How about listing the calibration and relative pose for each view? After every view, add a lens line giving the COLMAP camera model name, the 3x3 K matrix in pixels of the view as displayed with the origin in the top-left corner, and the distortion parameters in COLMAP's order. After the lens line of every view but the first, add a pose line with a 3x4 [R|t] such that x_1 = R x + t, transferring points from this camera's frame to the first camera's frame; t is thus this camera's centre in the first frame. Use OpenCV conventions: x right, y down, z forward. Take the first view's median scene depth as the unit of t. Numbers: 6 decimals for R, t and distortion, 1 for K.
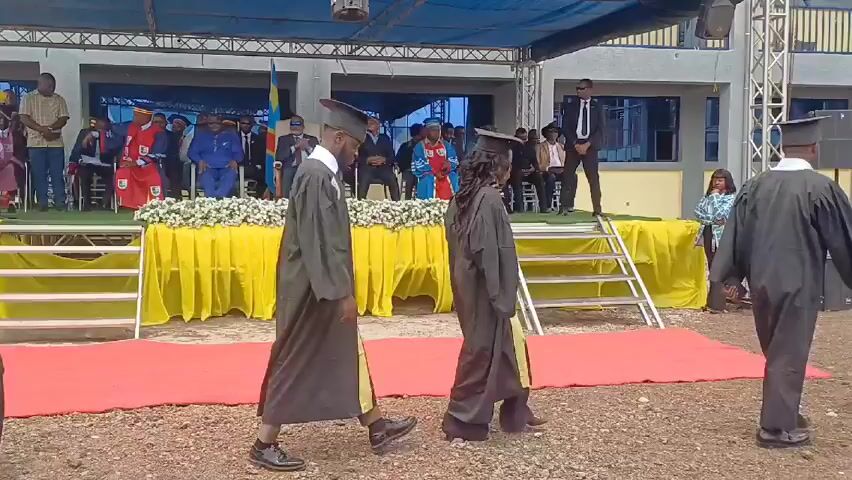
lens RADIAL K [[898.2, 0, 426.0], [0, 898.2, 240.0], [0, 0, 1]] dist [0.133056, -0.248916]
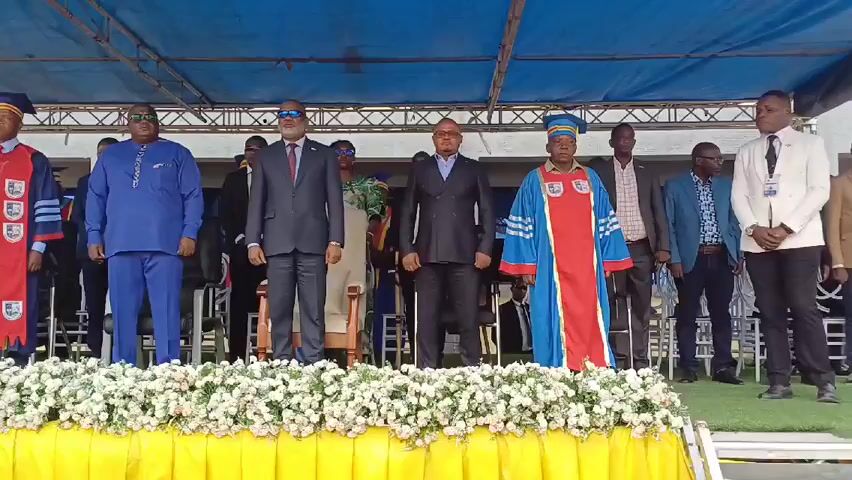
lens RADIAL K [[898.2, 0, 426.0], [0, 898.2, 240.0], [0, 0, 1]] dist [0.133056, -0.248916]
pose [[0.958493, -0.020974, -0.284345, 0.071429], [-0.019946, 0.989914, -0.140256, -0.037139], [0.284419, 0.140106, 0.948407, 0.499029]]
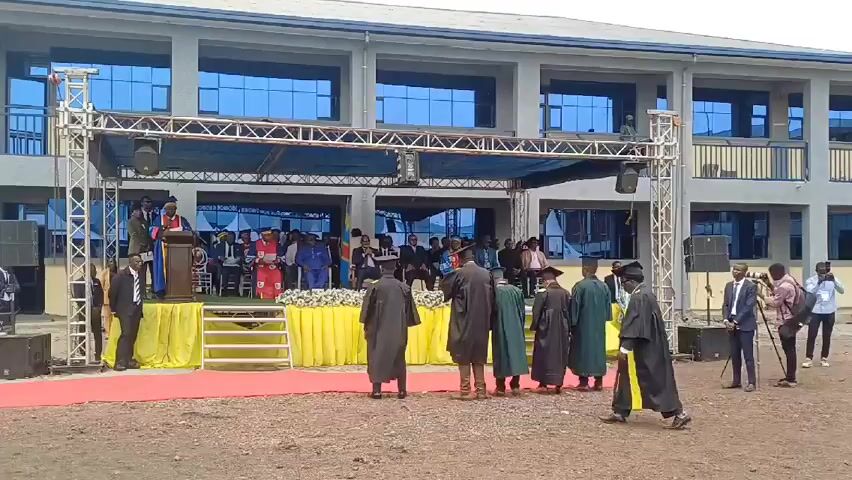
lens RADIAL K [[898.2, 0, 426.0], [0, 898.2, 240.0], [0, 0, 1]] dist [0.133056, -0.248916]
pose [[0.999990, 0.002451, -0.003699, -0.033128], [-0.002786, 0.995603, -0.093637, 0.013694], [0.003453, 0.093646, 0.995600, -0.502426]]
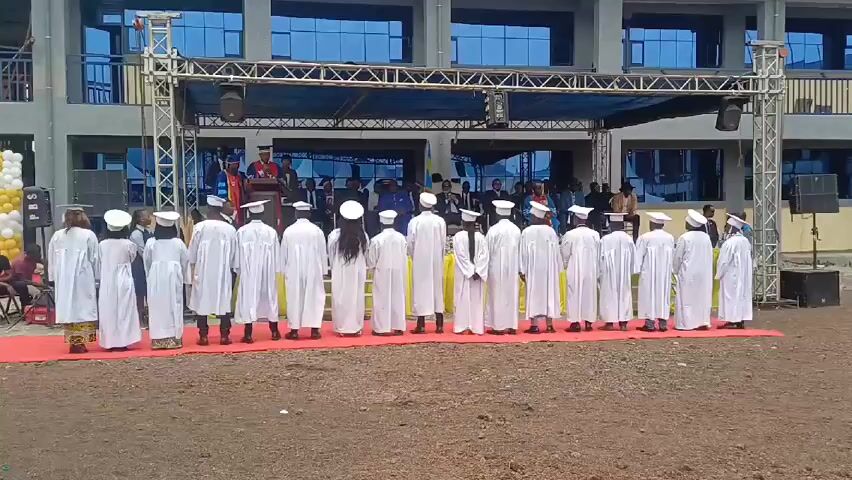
lens RADIAL K [[898.2, 0, 426.0], [0, 898.2, 240.0], [0, 0, 1]] dist [0.133056, -0.248916]
pose [[0.997649, -0.008292, -0.068024, -0.075822], [0.006116, 0.999465, -0.032144, 0.009088], [0.068254, 0.031652, 0.997166, -0.465214]]
